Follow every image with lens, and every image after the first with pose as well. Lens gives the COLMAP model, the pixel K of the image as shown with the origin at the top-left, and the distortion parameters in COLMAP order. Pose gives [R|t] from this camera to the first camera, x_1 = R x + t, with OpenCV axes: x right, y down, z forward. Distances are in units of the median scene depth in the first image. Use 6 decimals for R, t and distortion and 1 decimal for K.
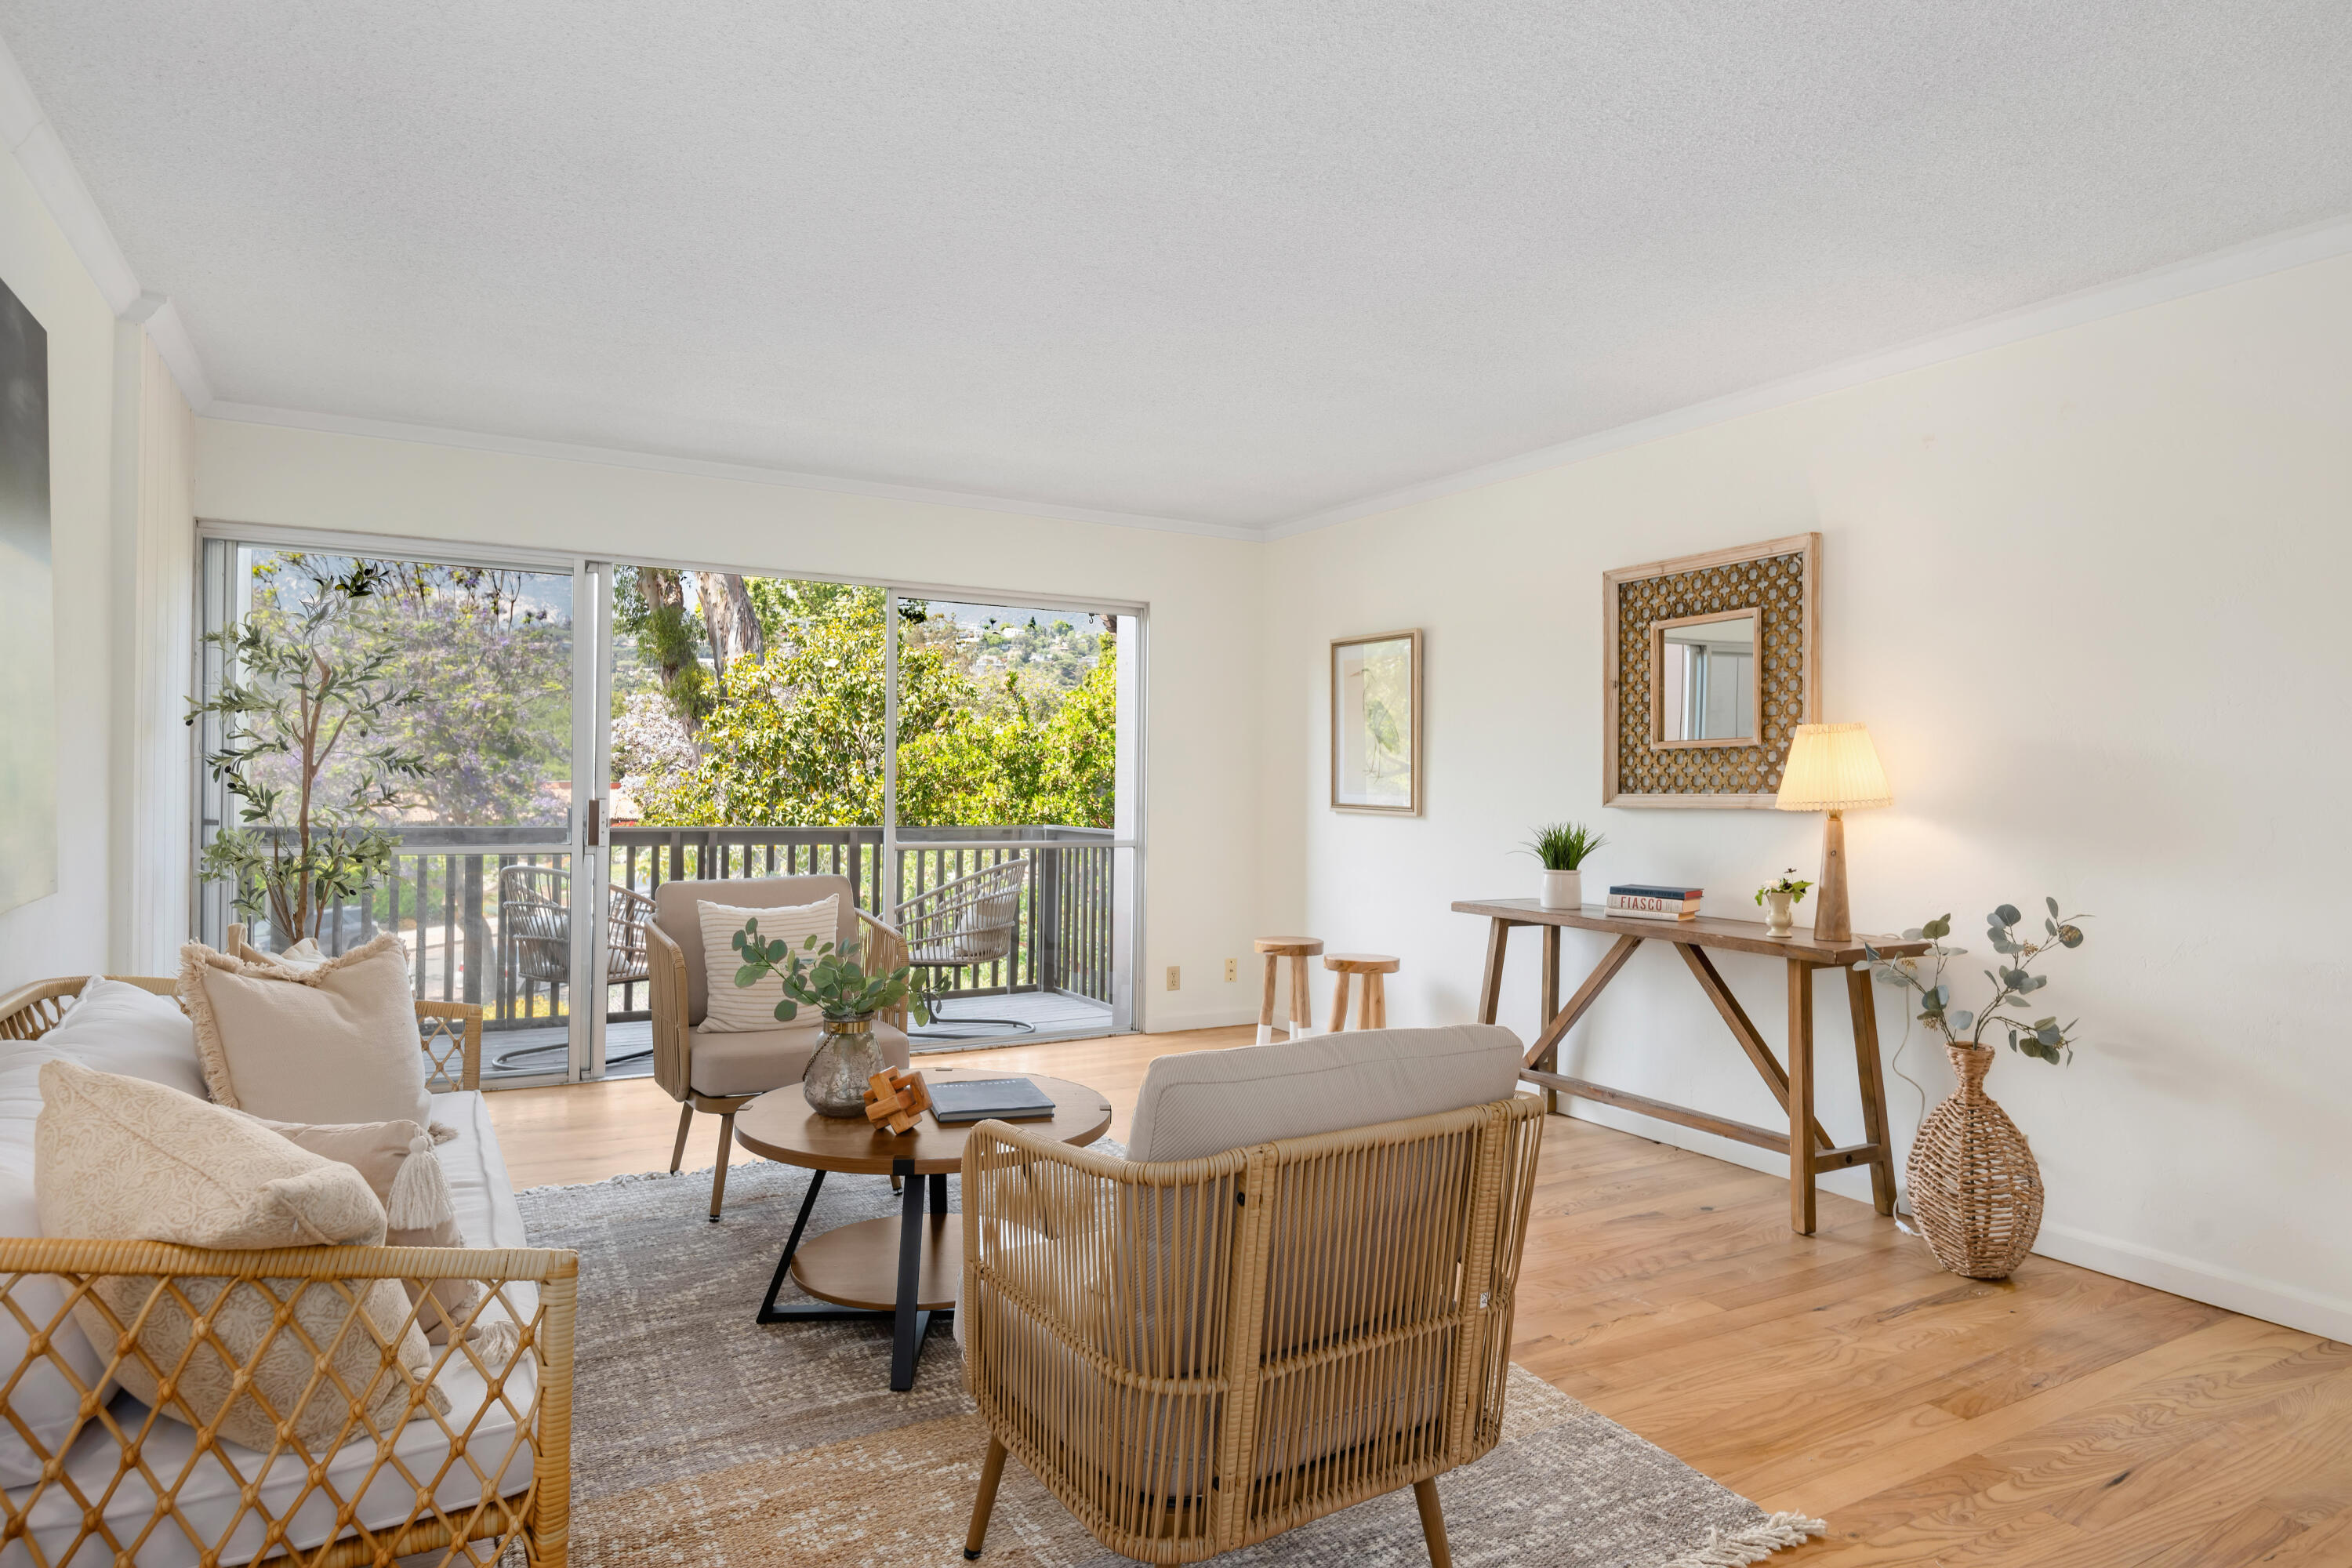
lens RADIAL K [[1374.9, 0, 1176.0], [0, 1374.9, 784.0], [0, 0, 1]] dist [0.002576, 0.000110]
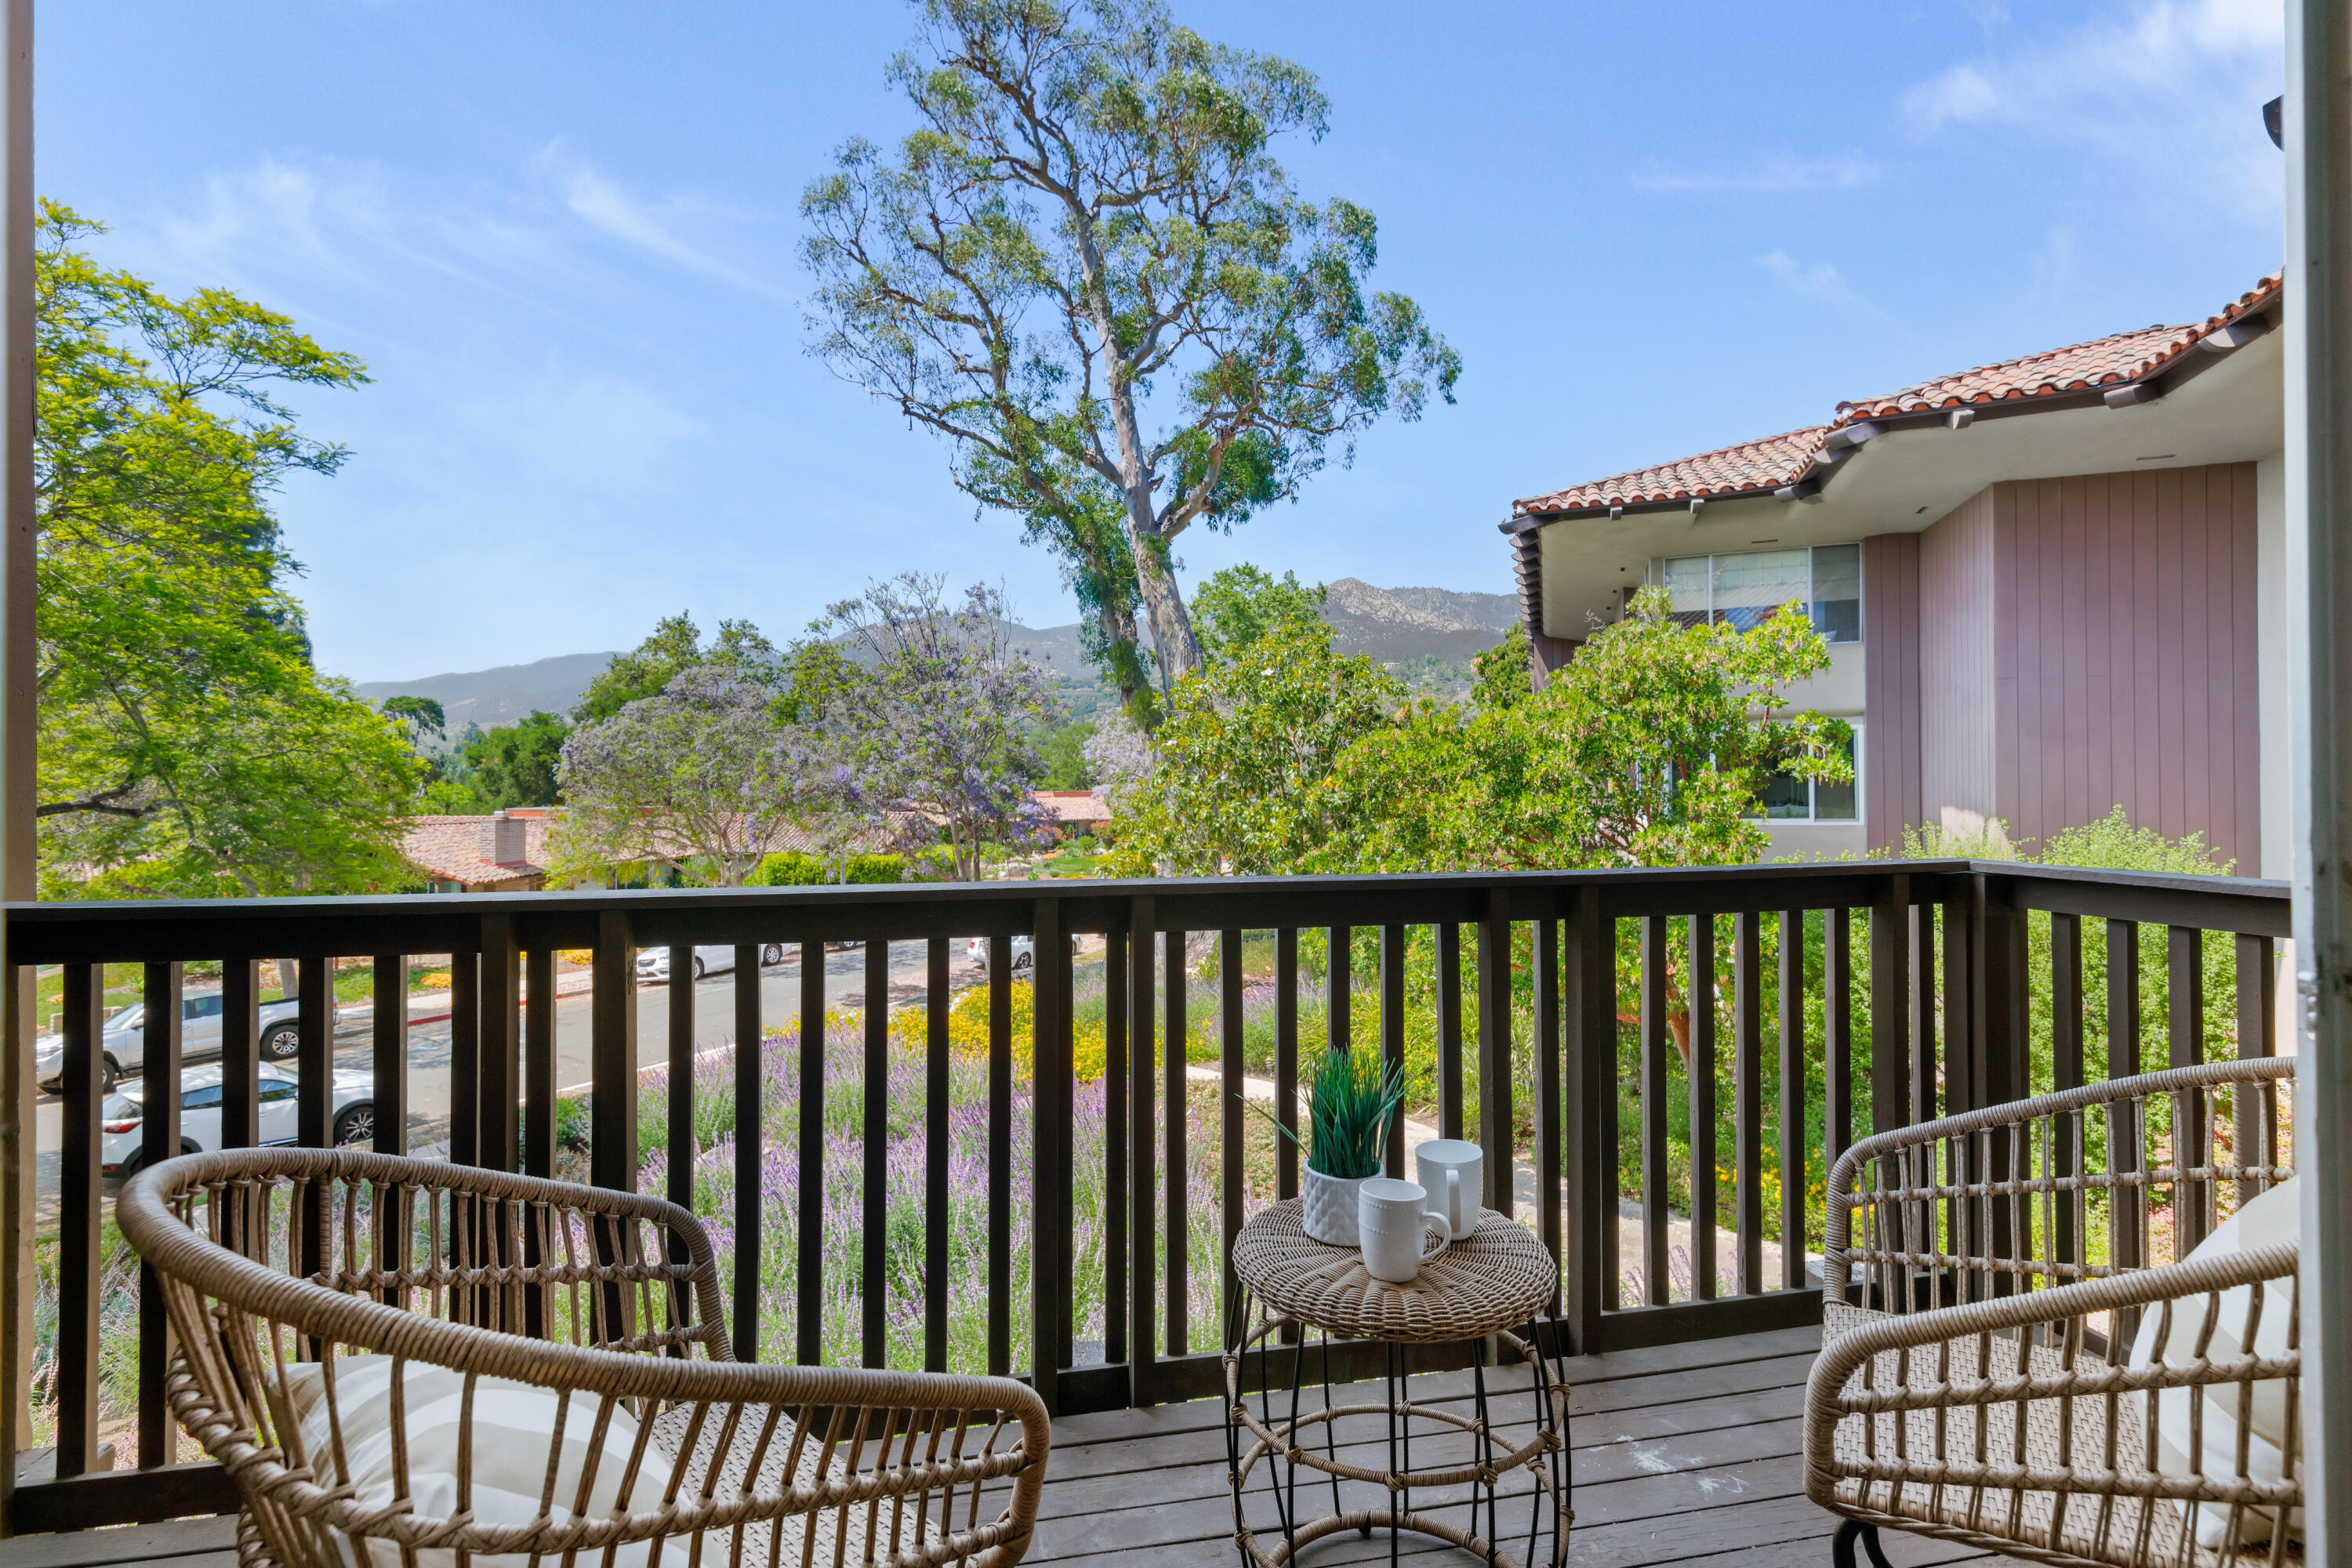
lens RADIAL K [[1081.7, 0, 1176.0], [0, 1081.7, 784.0], [0, 0, 1]] dist [0.017470, -0.015891]
pose [[0.950325, -0.022752, -0.310426, -0.060848], [0.022045, 0.999740, -0.005783, 0.001027], [0.310477, -0.001347, 0.950580, 0.186930]]
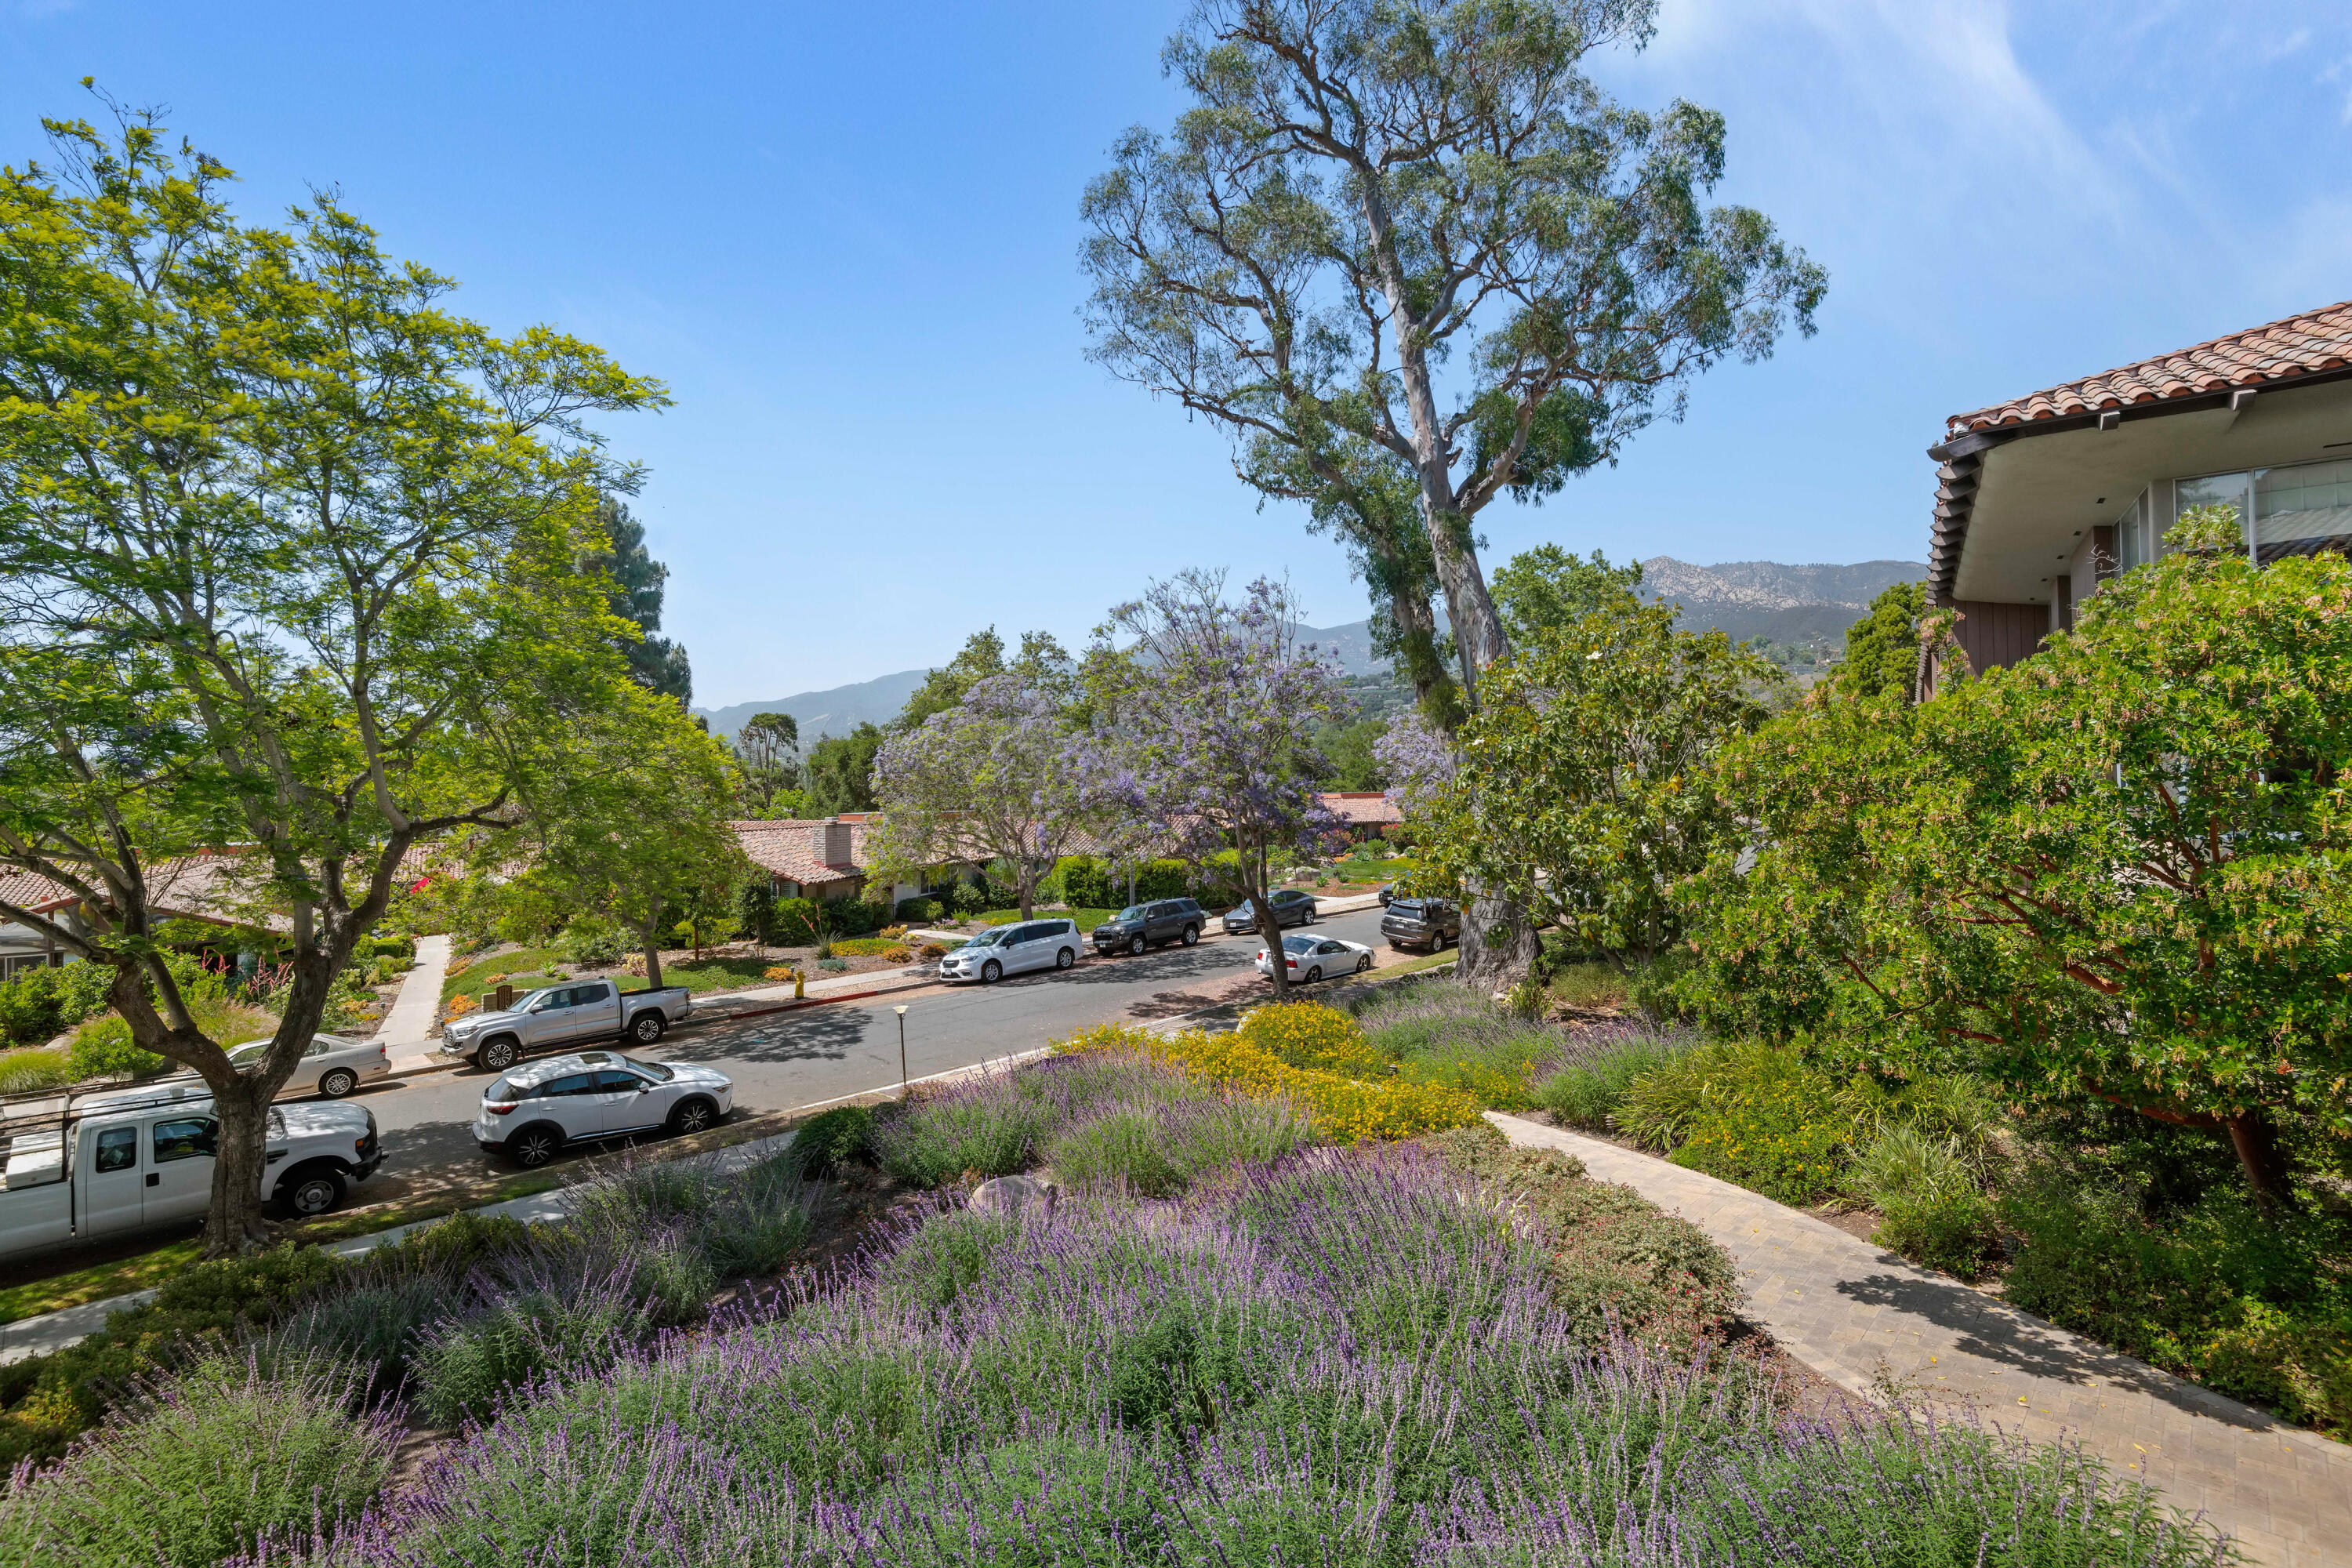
lens RADIAL K [[1081.7, 0, 1176.0], [0, 1081.7, 784.0], [0, 0, 1]] dist [0.017470, -0.015891]
pose [[0.836740, -0.031988, -0.546666, -0.093086], [0.029965, 0.999471, -0.012619, -0.003535], [0.546780, -0.005822, 0.837256, 0.249608]]
